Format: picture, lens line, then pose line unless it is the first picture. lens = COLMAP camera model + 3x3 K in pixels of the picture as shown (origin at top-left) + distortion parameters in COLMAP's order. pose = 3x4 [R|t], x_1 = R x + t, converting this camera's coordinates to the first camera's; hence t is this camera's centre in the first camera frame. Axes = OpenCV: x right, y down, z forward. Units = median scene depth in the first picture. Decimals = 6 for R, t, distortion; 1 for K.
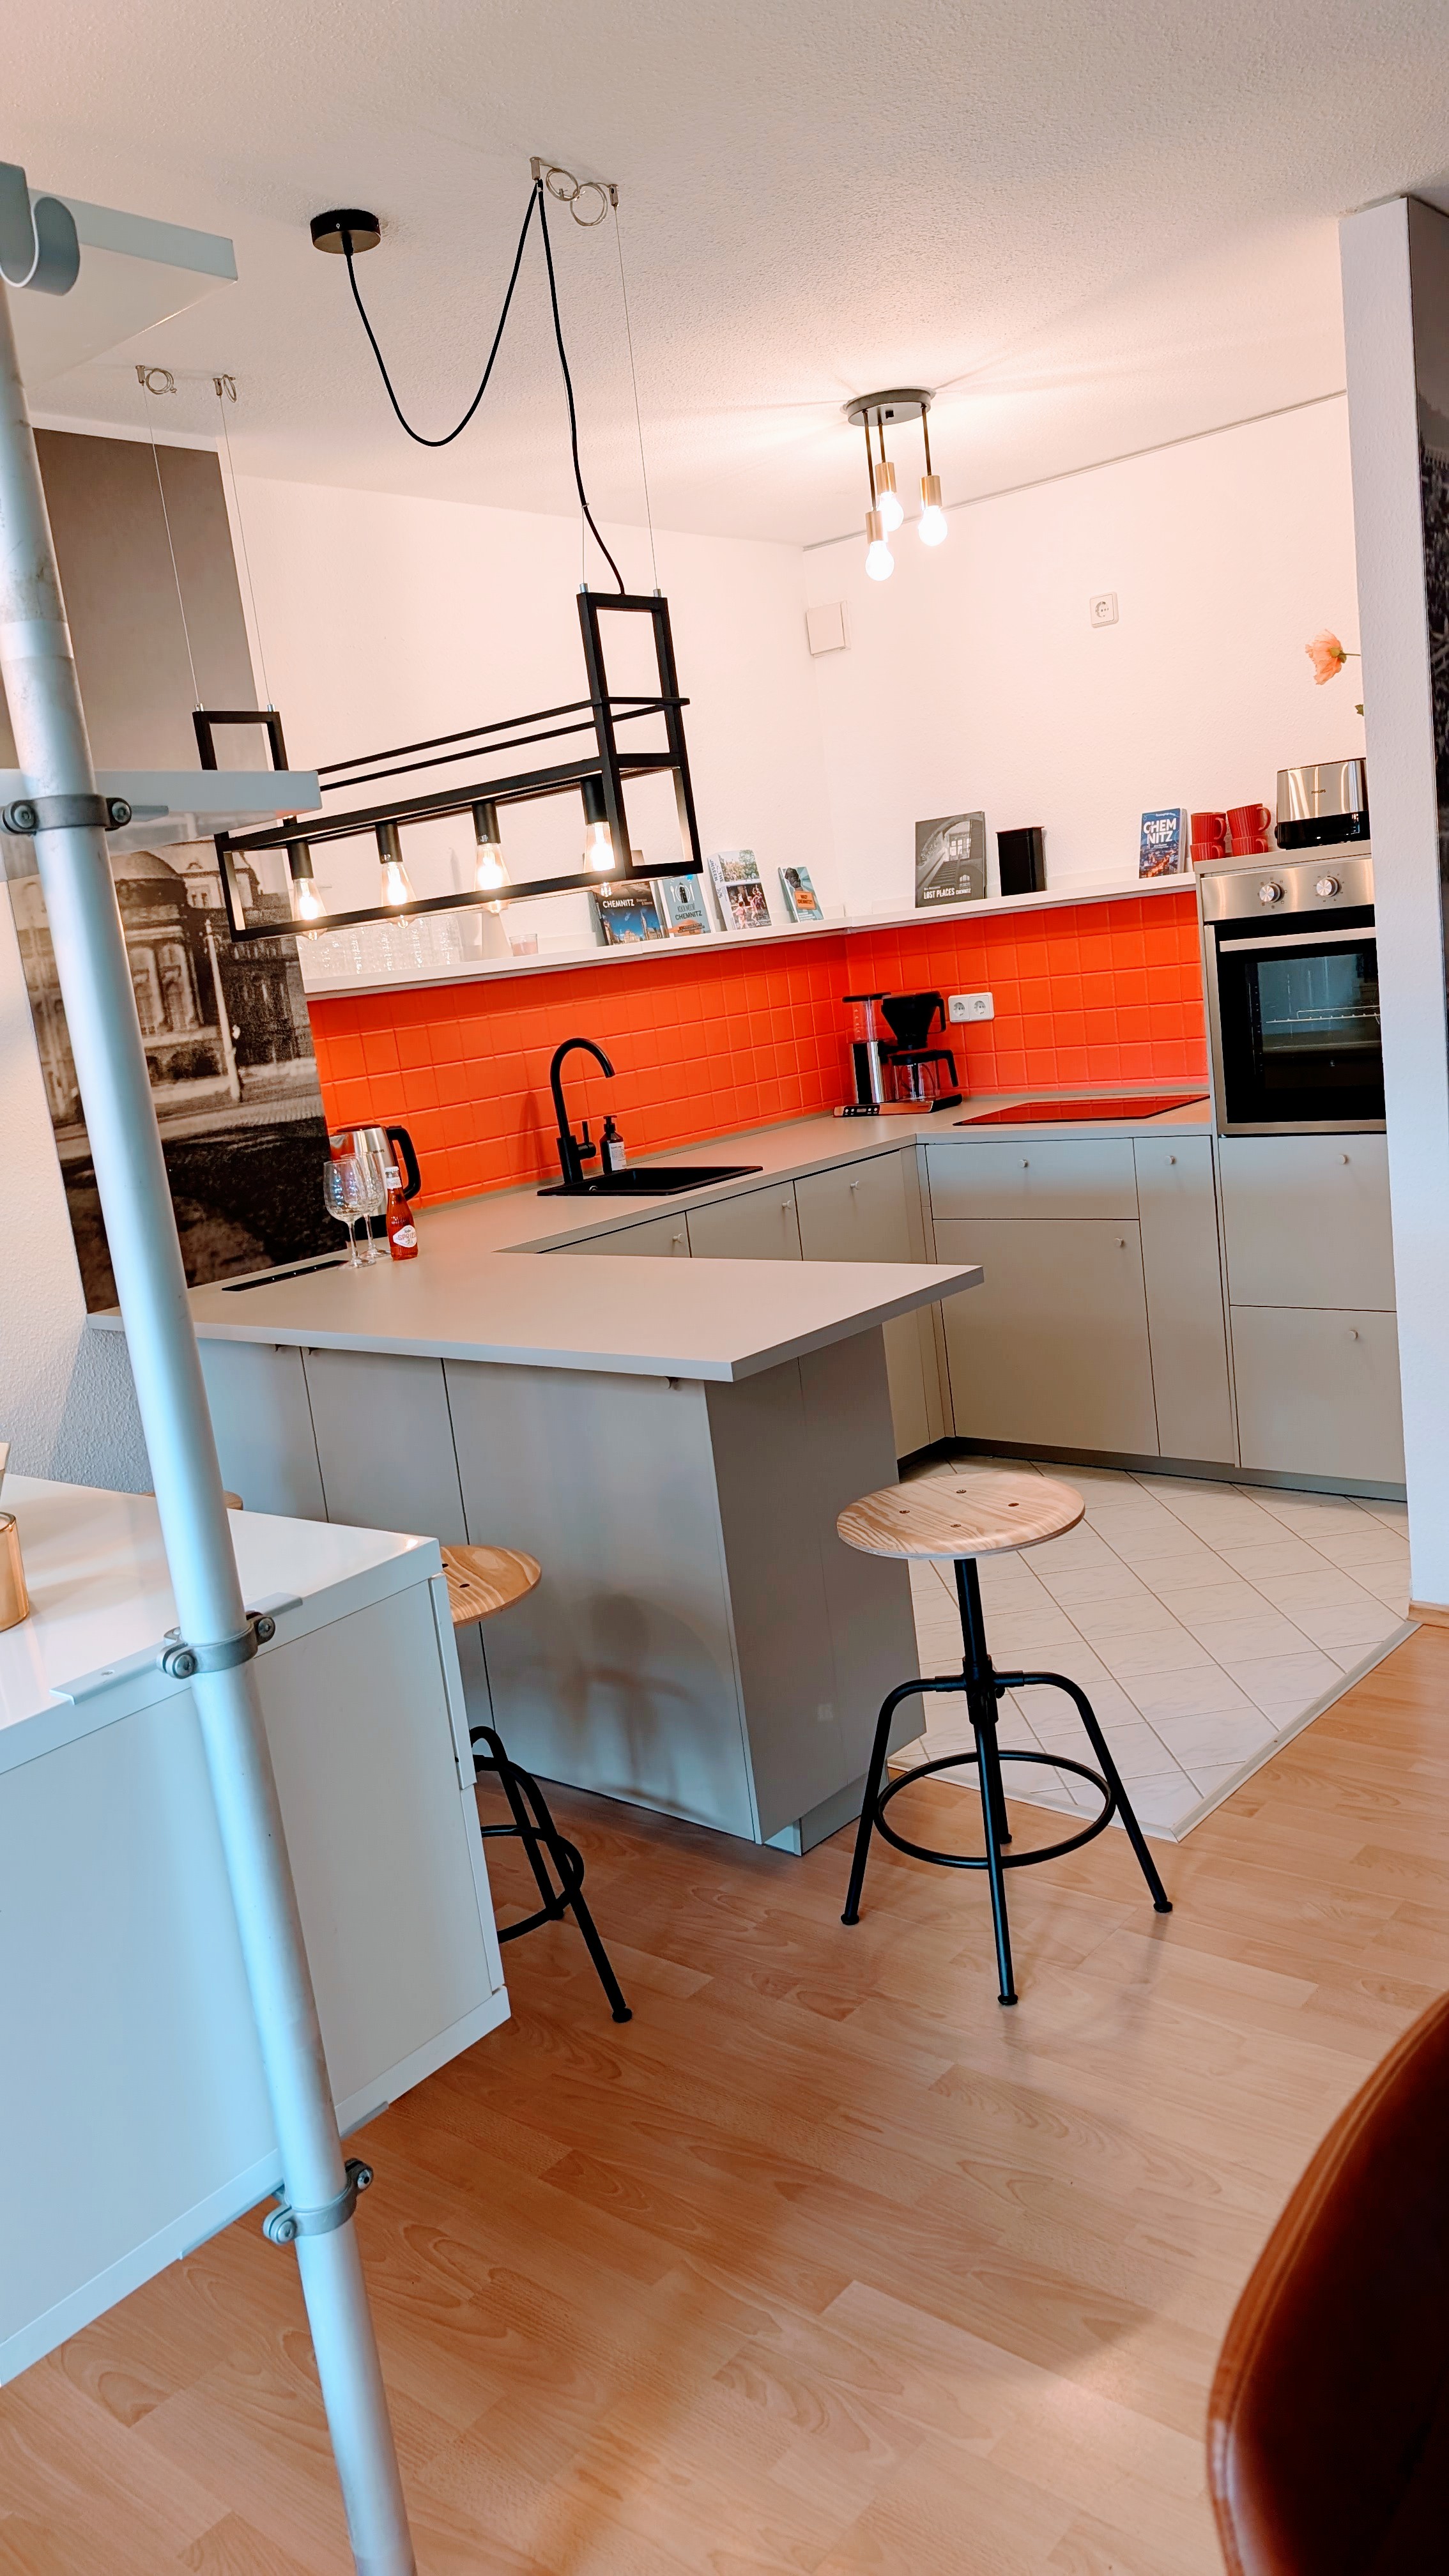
lens RADIAL K [[1864.2, 0, 724.5], [0, 1864.2, 1288.0], [0, 0, 1]] dist [0.098219, -0.195882]
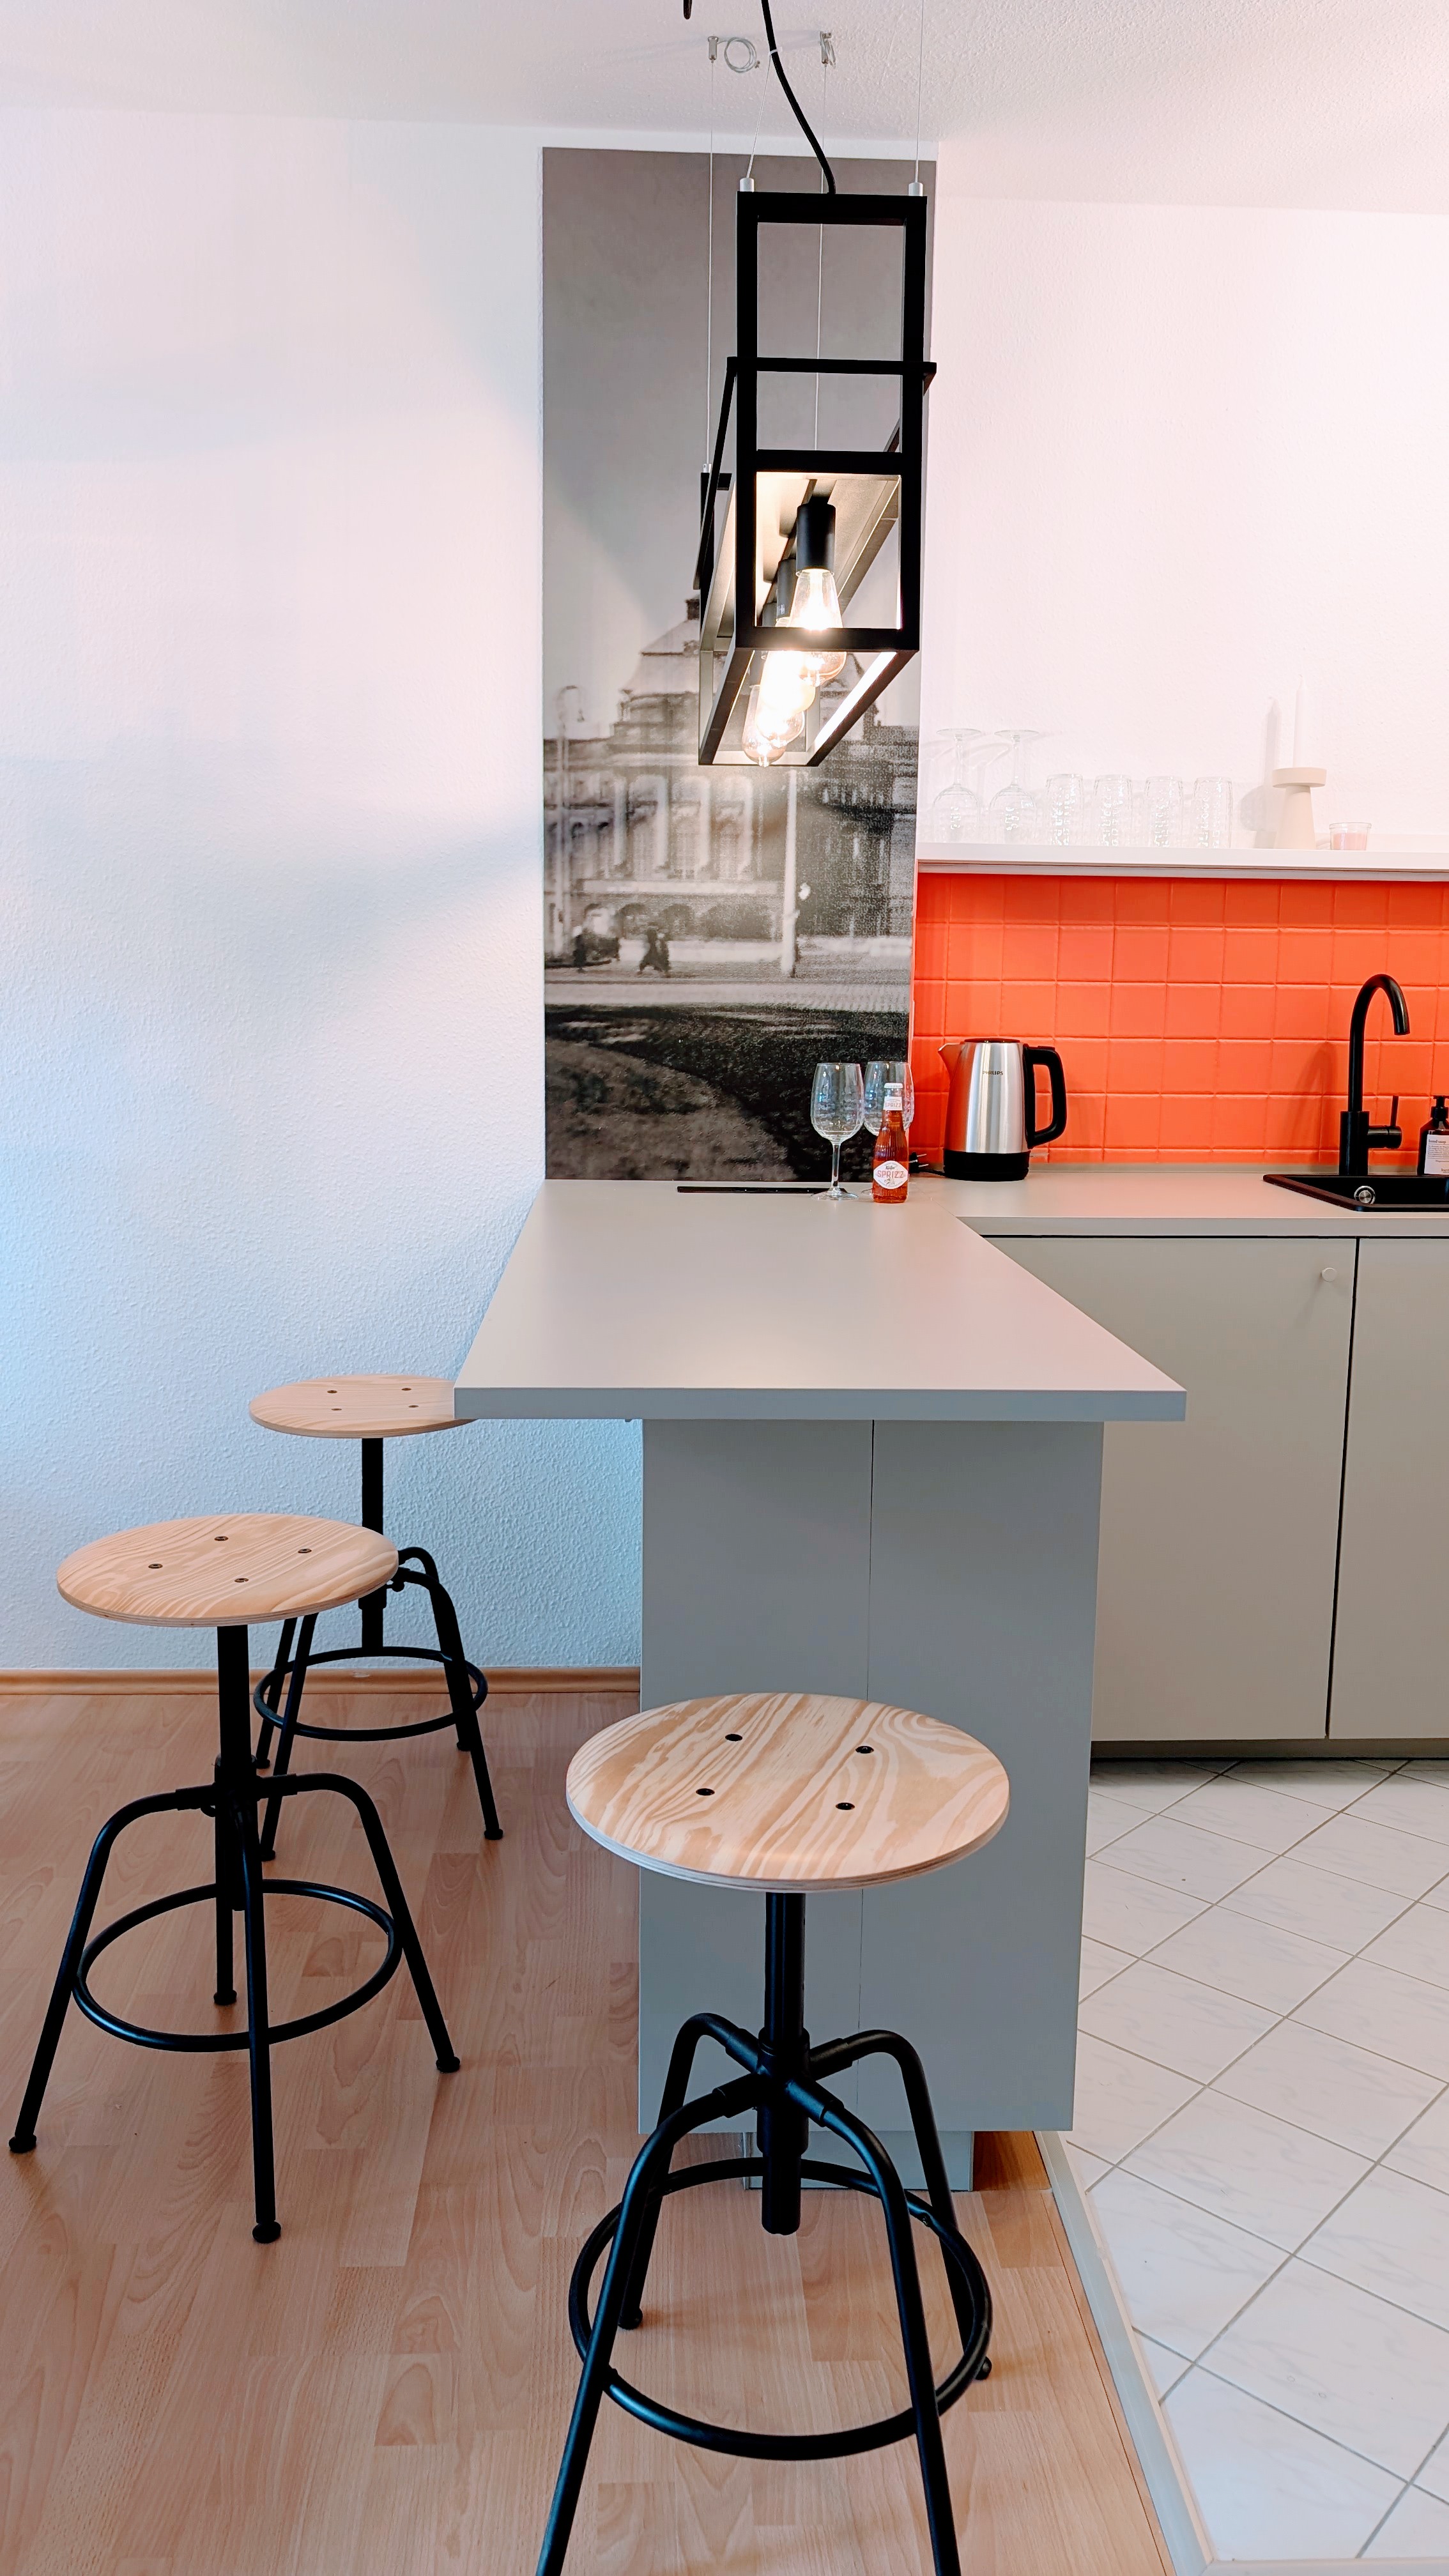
lens RADIAL K [[1864.2, 0, 724.5], [0, 1864.2, 1288.0], [0, 0, 1]] dist [0.098219, -0.195882]
pose [[0.687582, 0.247445, -0.682643, 0.319577], [-0.228195, 0.966147, 0.120364, -0.059398], [0.689317, 0.073015, 0.720771, 0.397857]]
